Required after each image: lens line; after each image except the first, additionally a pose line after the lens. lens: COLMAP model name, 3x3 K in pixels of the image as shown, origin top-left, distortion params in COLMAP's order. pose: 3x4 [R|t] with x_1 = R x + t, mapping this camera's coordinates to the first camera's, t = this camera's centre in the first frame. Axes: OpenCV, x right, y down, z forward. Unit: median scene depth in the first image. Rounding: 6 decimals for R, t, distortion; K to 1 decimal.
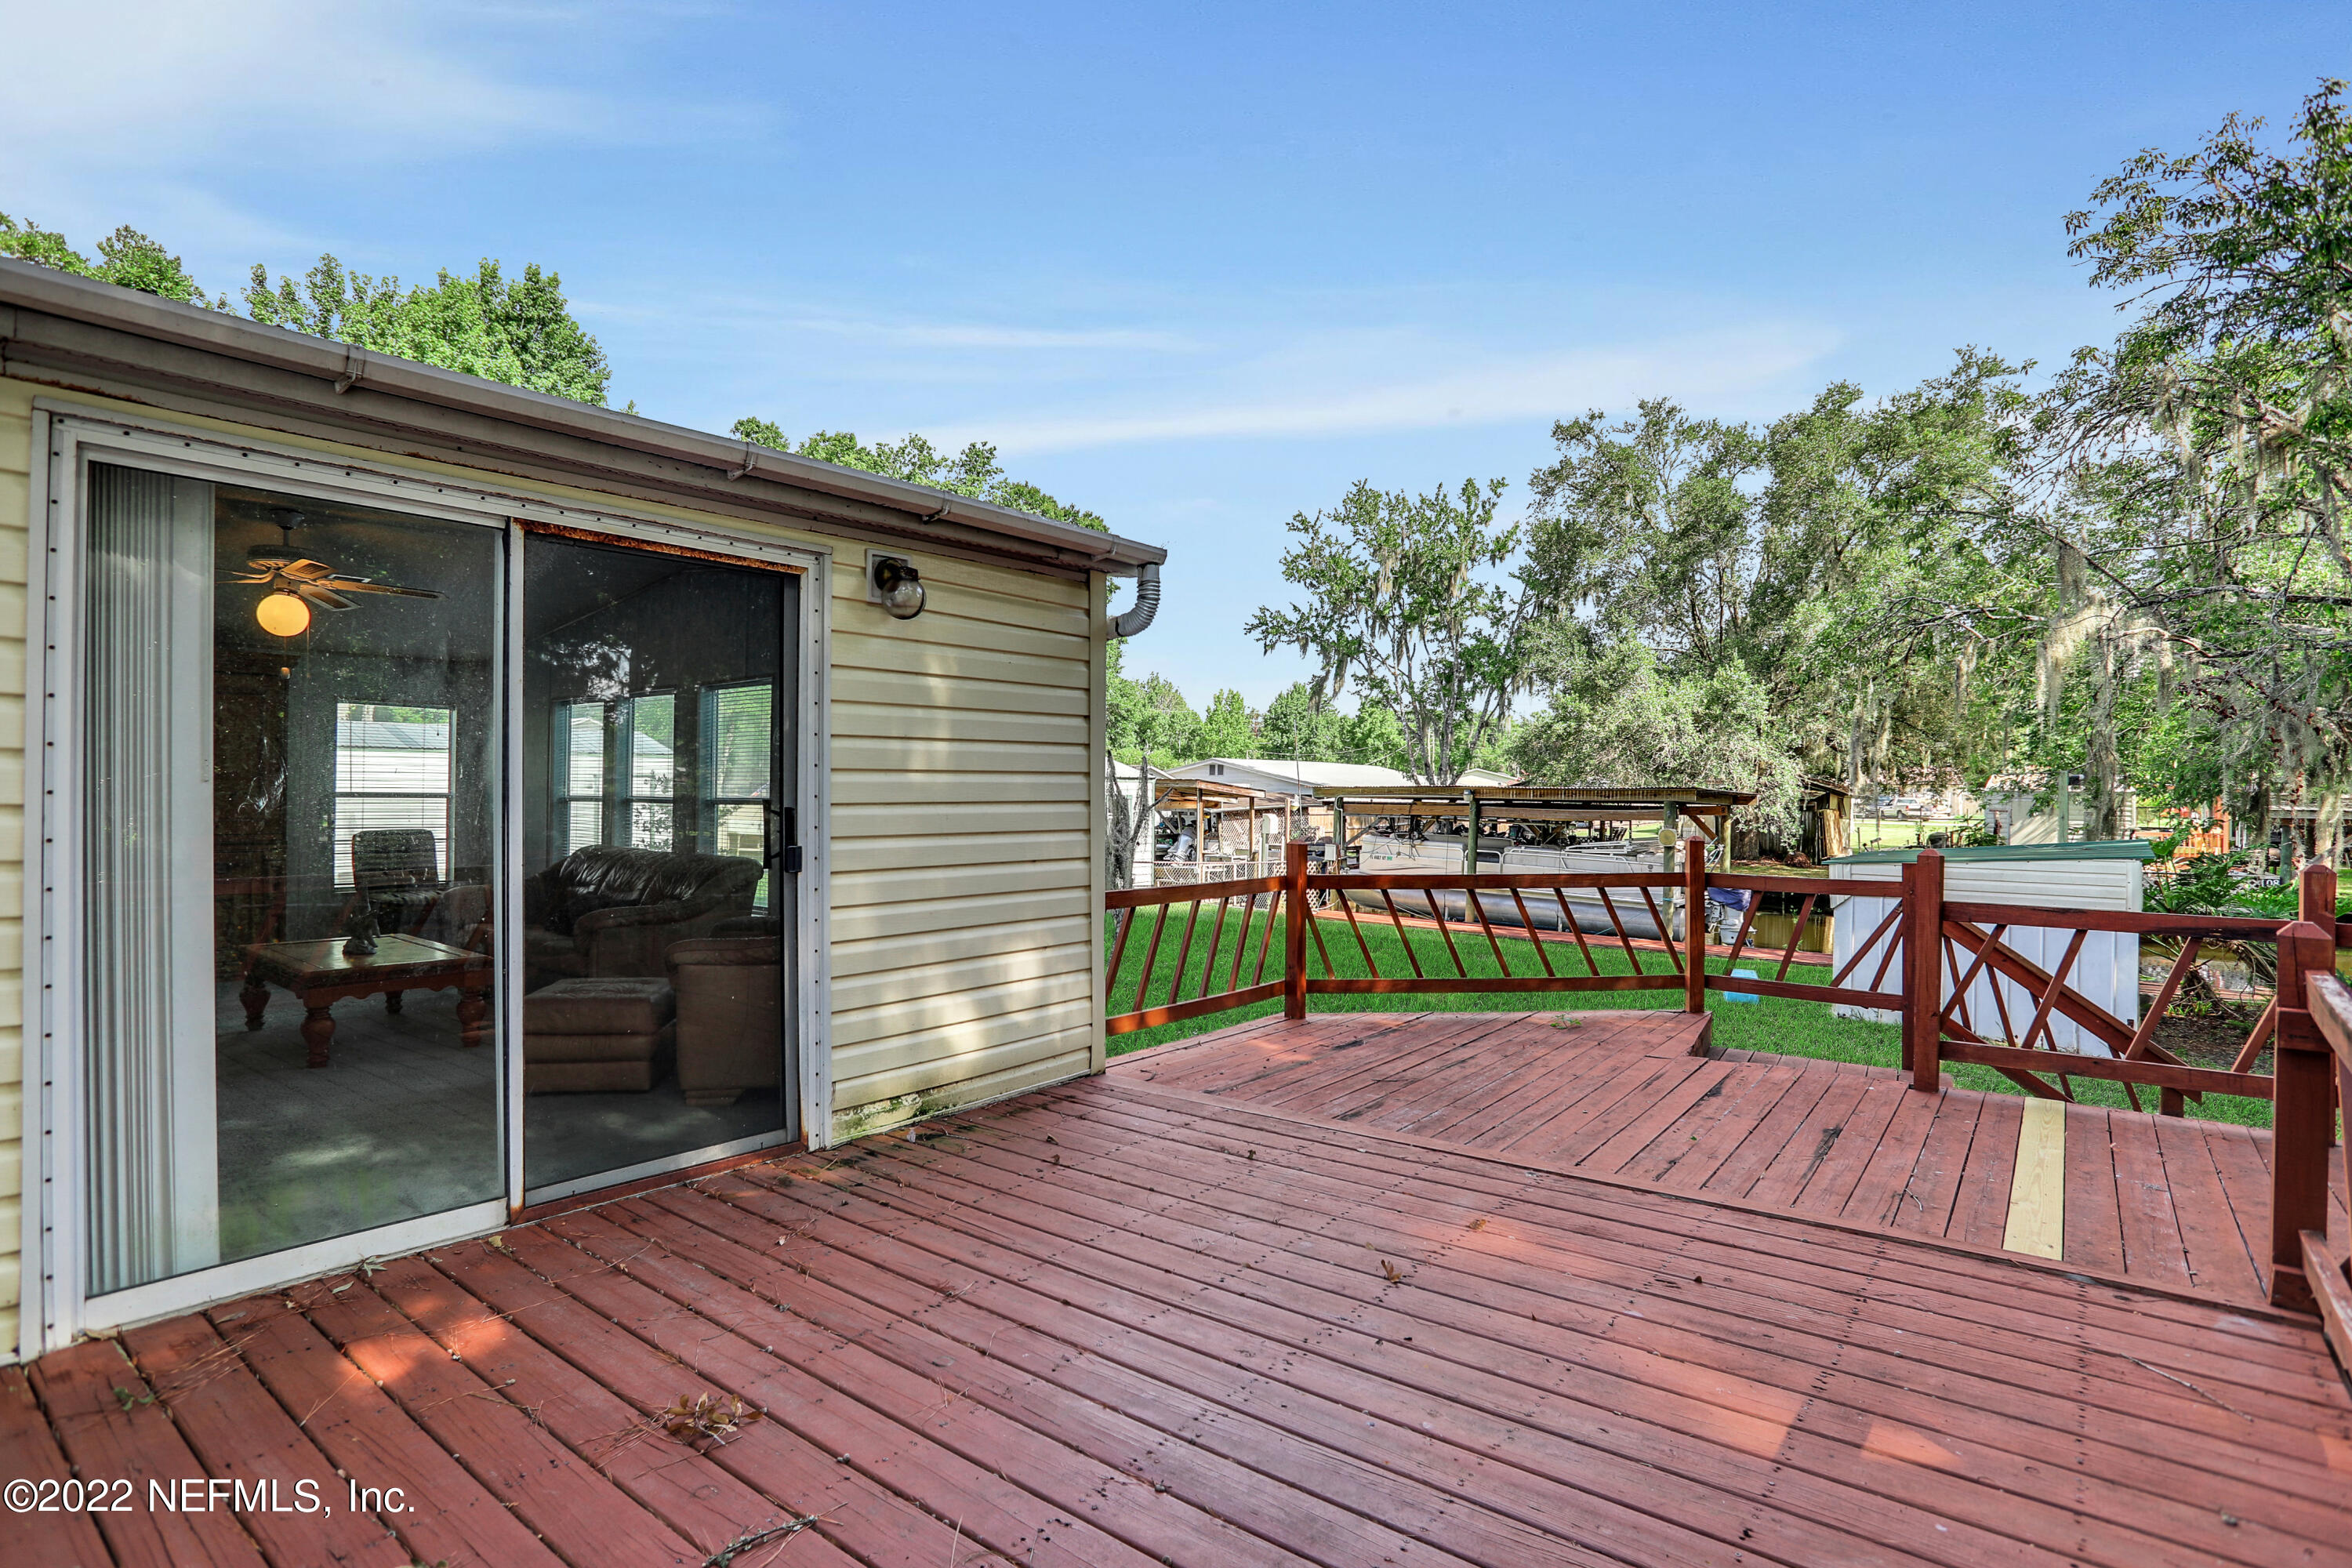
lens RADIAL K [[1156.6, 0, 1174.8], [0, 1156.6, 779.0], [0, 0, 1]] dist [-0.072825, 0.032711]
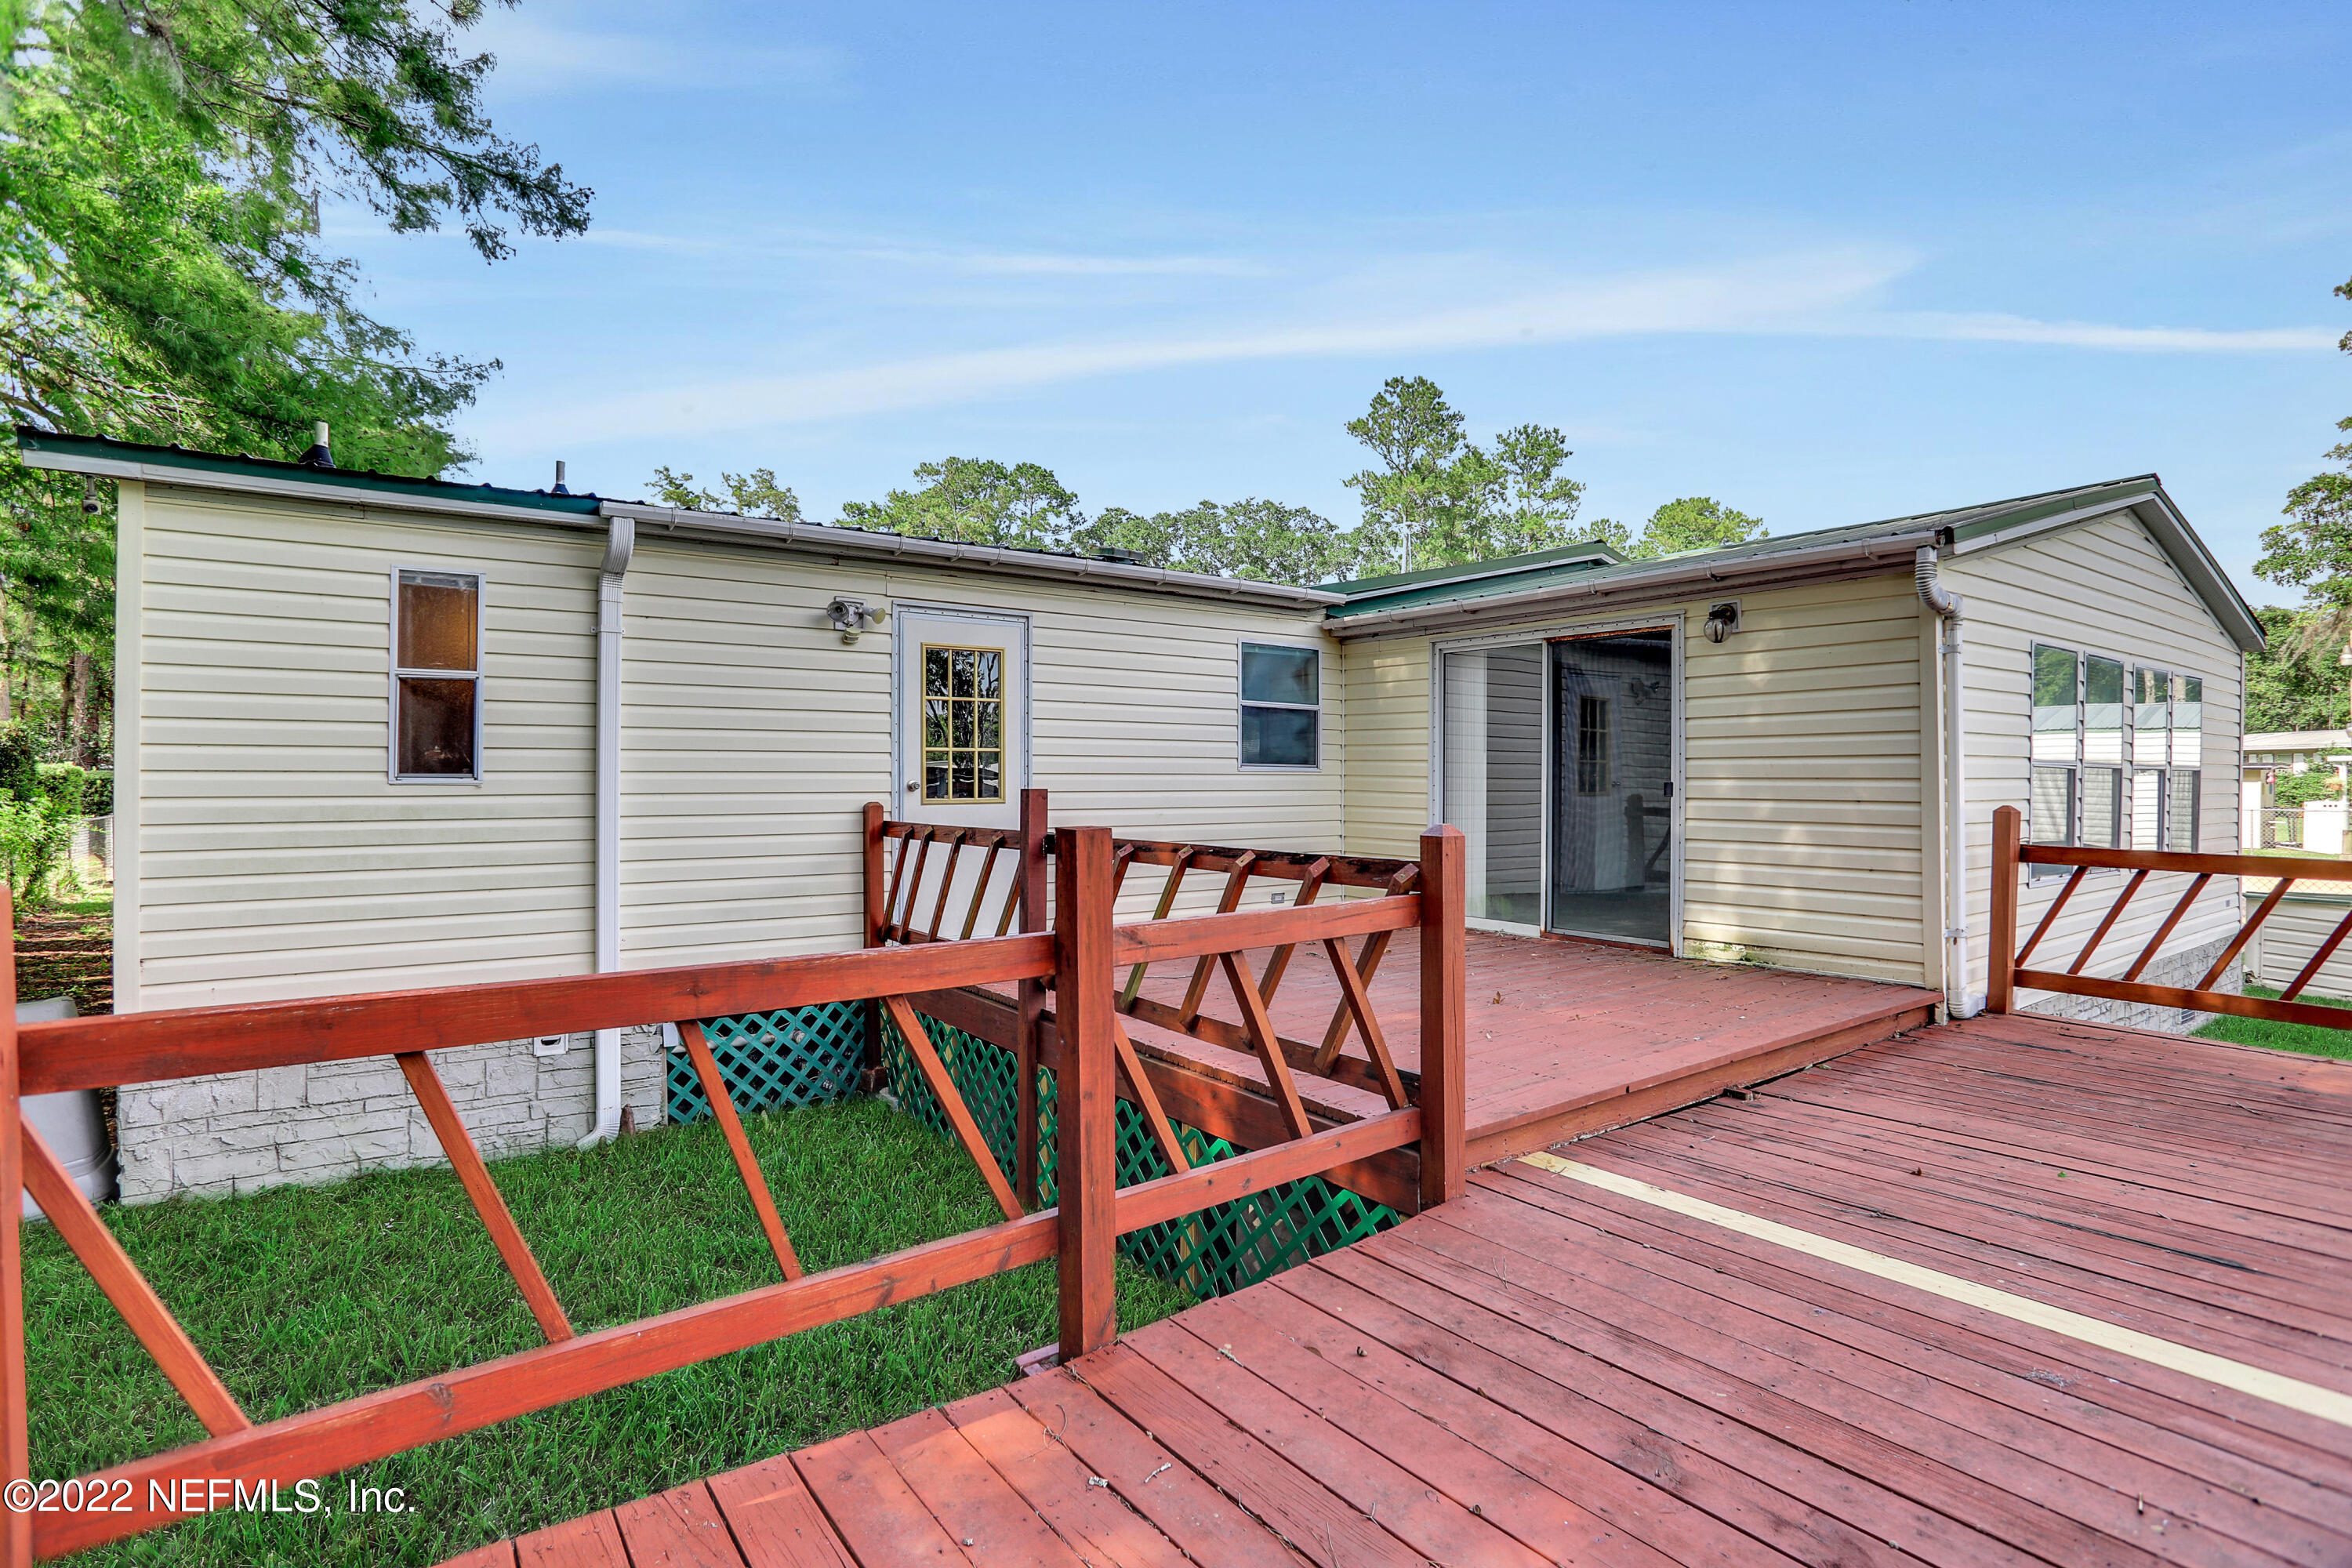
lens RADIAL K [[1144.2, 0, 1173.1], [0, 1144.2, 773.3], [0, 0, 1]] dist [-0.071298, 0.034071]
pose [[-0.264416, -0.008331, -0.964373, 1.250520], [0.003293, 0.999949, -0.009541, 0.046263], [0.964403, -0.005699, -0.264375, 0.574933]]
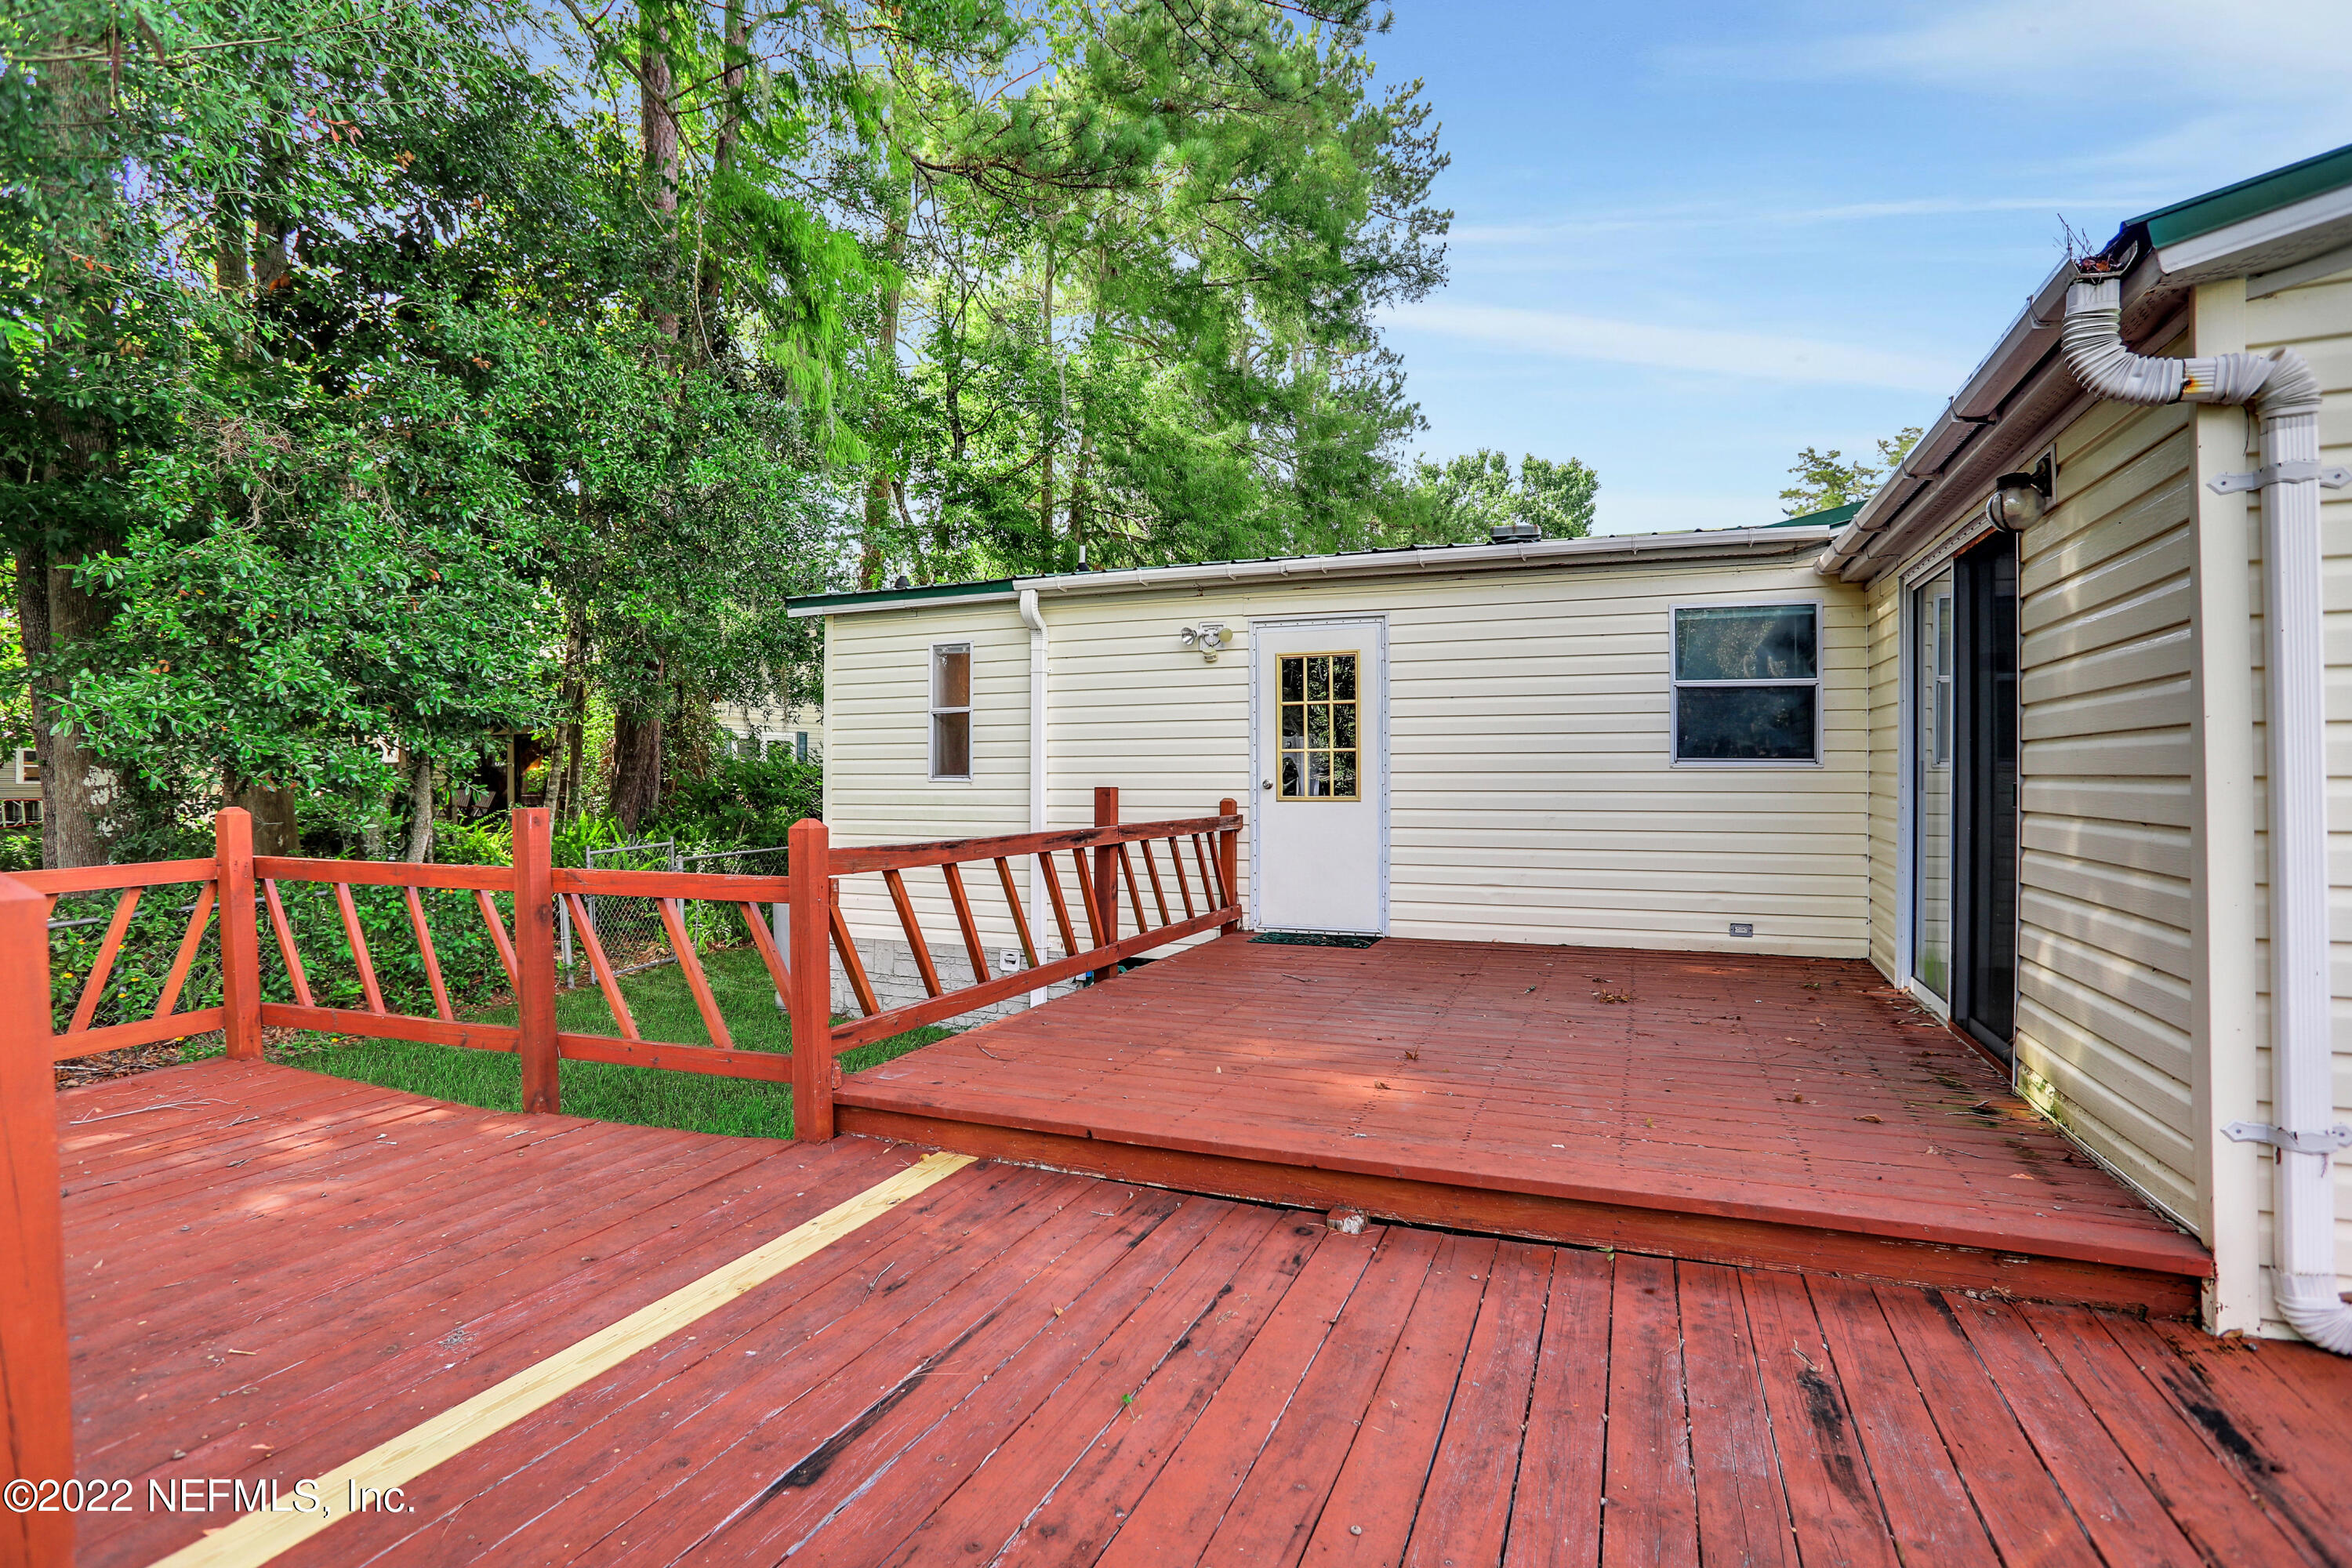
lens RADIAL K [[1156.6, 0, 1174.8], [0, 1156.6, 779.0], [0, 0, 1]] dist [-0.072825, 0.032711]
pose [[-0.956606, -0.002029, -0.291377, 0.543694], [-0.001035, 0.999993, -0.003566, 0.045580], [0.291382, -0.003109, -0.956602, 1.381307]]
